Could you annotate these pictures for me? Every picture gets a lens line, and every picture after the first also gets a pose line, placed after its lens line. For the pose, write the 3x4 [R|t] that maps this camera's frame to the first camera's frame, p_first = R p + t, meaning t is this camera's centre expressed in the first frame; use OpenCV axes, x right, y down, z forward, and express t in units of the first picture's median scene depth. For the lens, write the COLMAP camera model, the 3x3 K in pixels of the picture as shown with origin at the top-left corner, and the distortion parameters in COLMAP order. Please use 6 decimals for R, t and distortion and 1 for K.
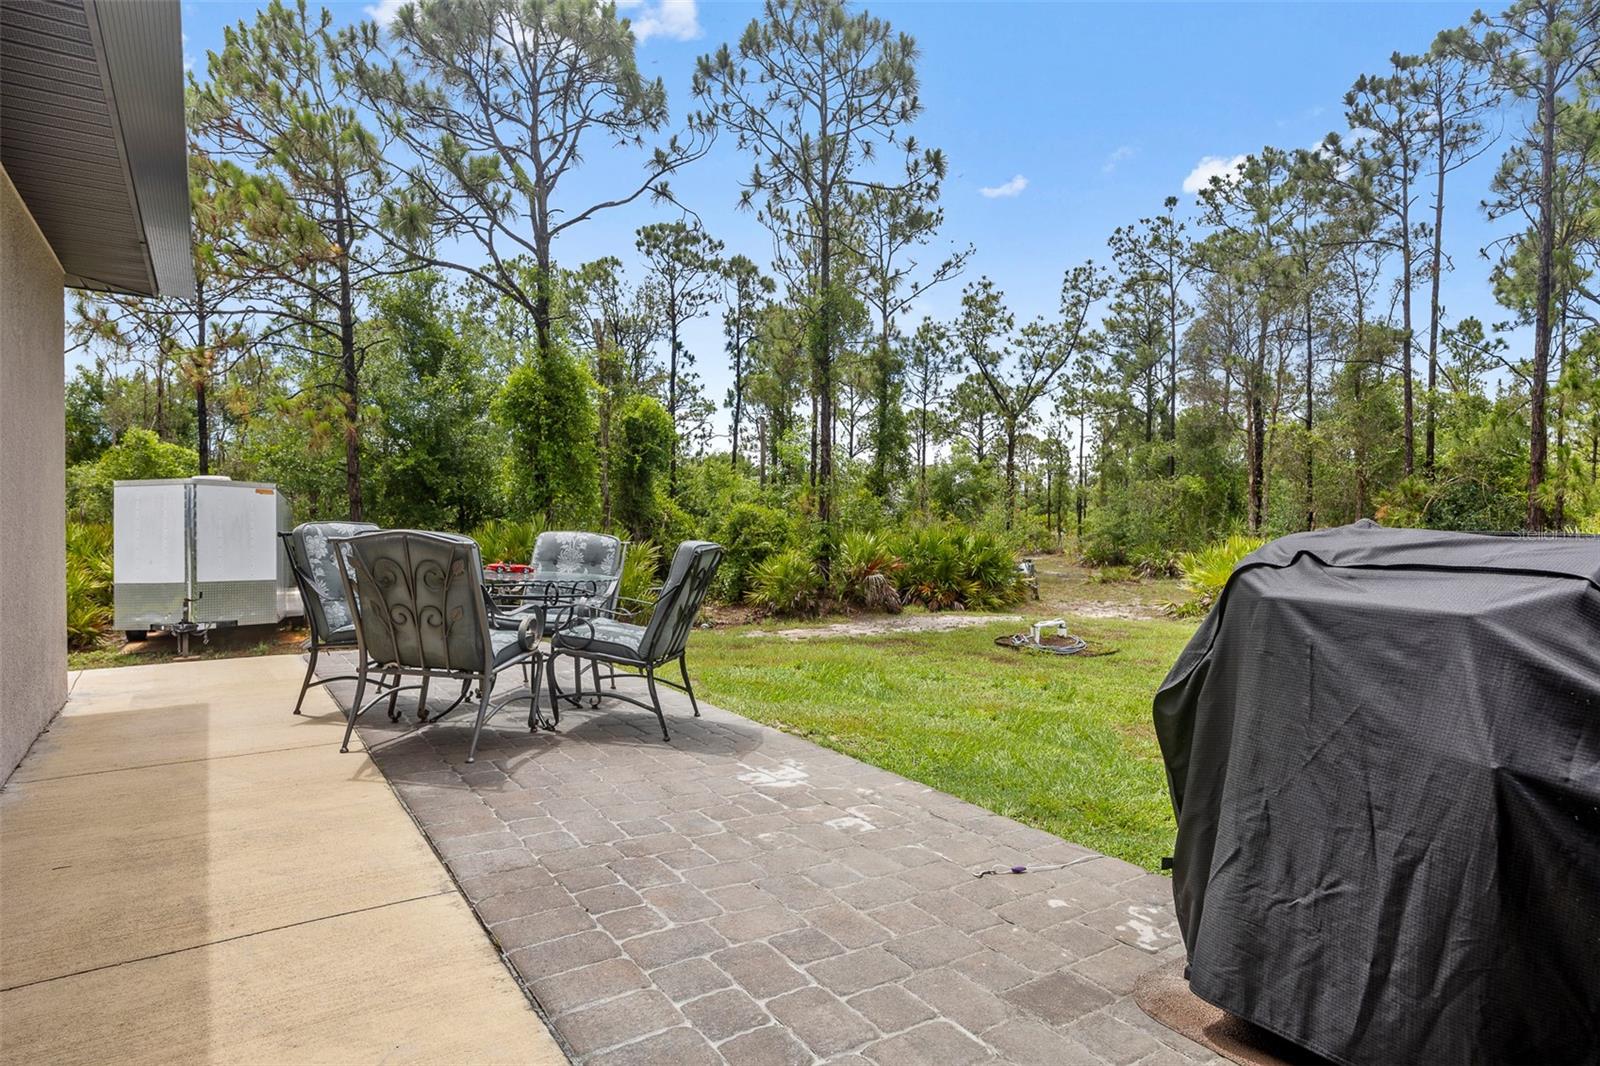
lens RADIAL K [[864.2, 0, 800.0], [0, 864.2, 533.0], [0, 0, 1]] dist [0.000078, 0.000443]
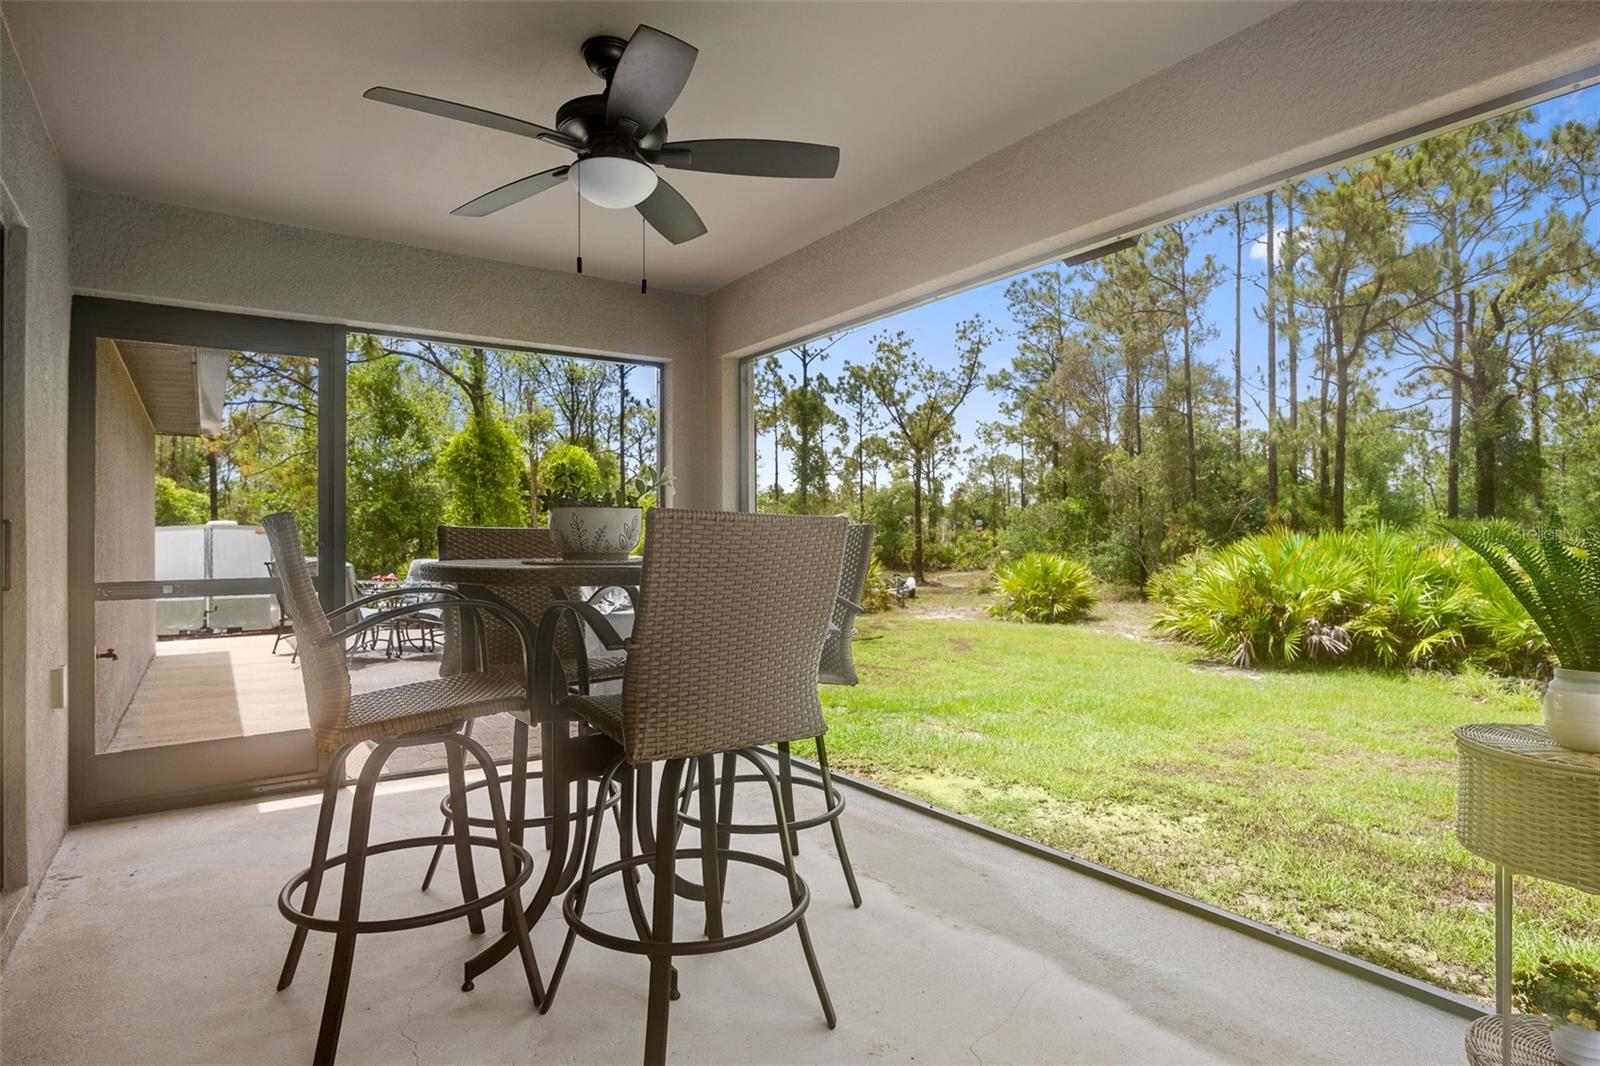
lens RADIAL K [[863.2, 0, 800.0], [0, 863.2, 533.0], [0, 0, 1]] dist [-0.035649, 0.081704]
pose [[0.999842, -0.017493, -0.003083, 0.138989], [0.017420, 0.999598, -0.022348, -0.000782], [0.003473, 0.022291, 0.999746, -0.215044]]
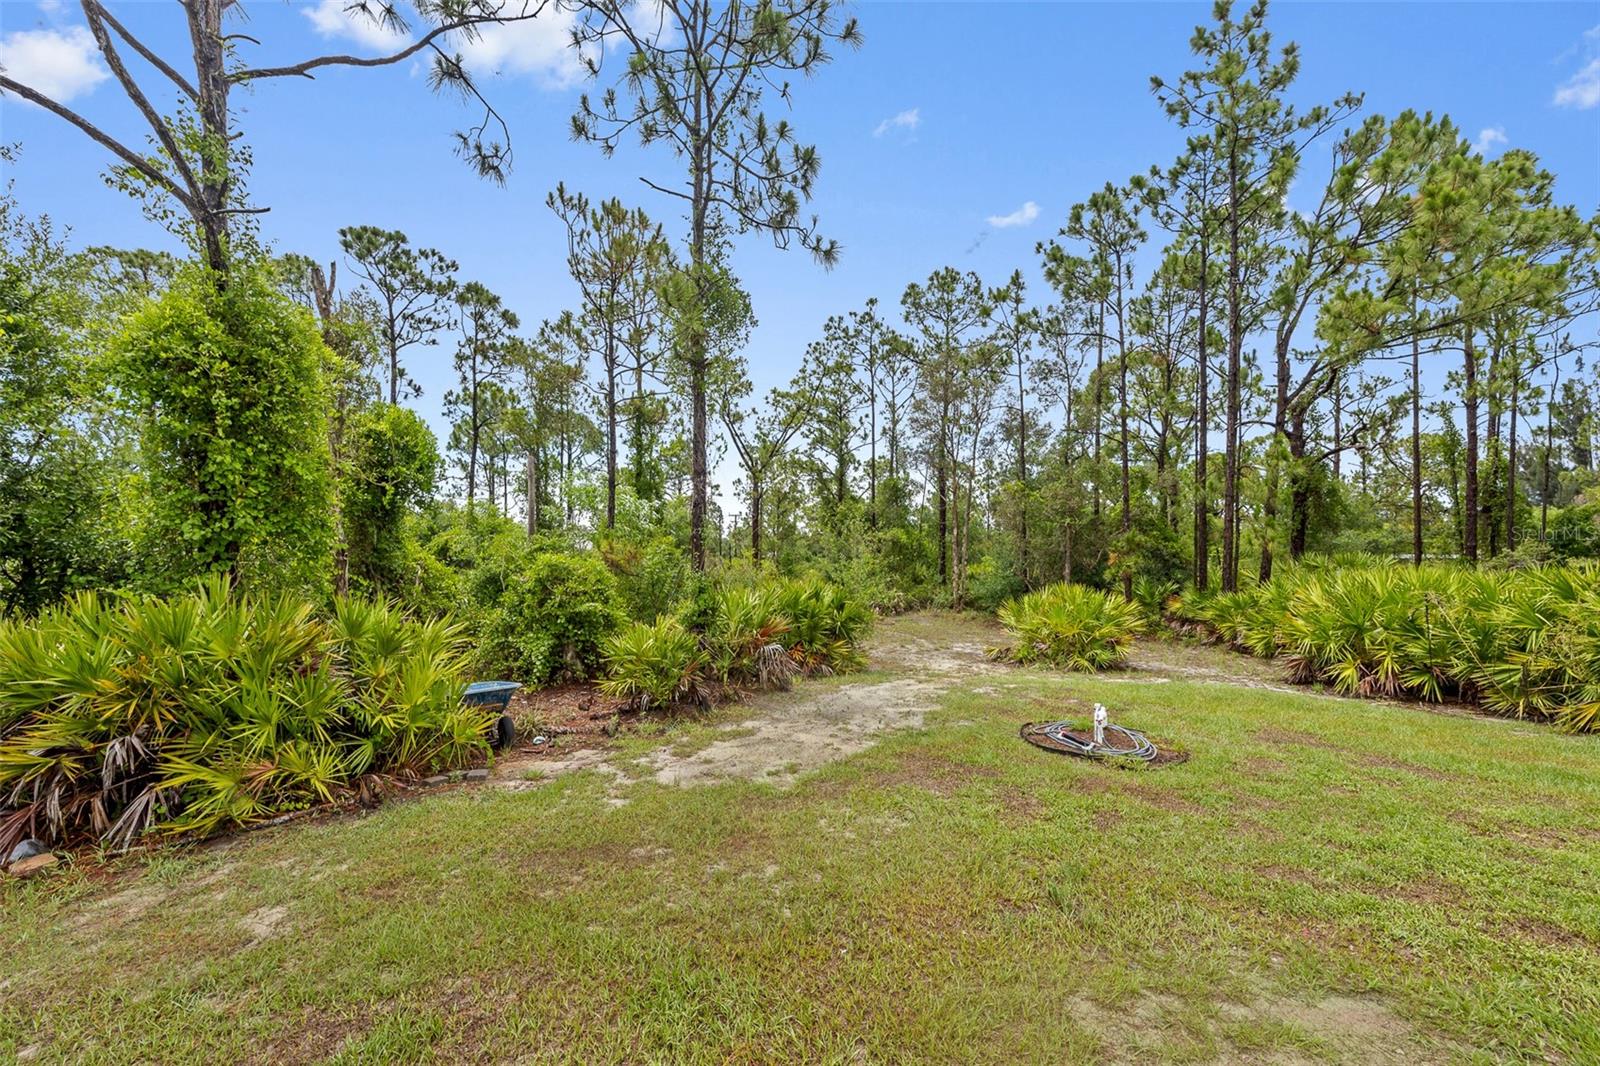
lens RADIAL K [[665.8, 0, 802.5], [0, 665.8, 565.0], [0, 0, 1]] dist [0.001635, 0.000192]
pose [[0.898790, -0.012113, 0.438212, -0.110935], [0.018614, 0.999771, -0.010542, -0.011906], [-0.437984, 0.017632, 0.898810, 0.337853]]
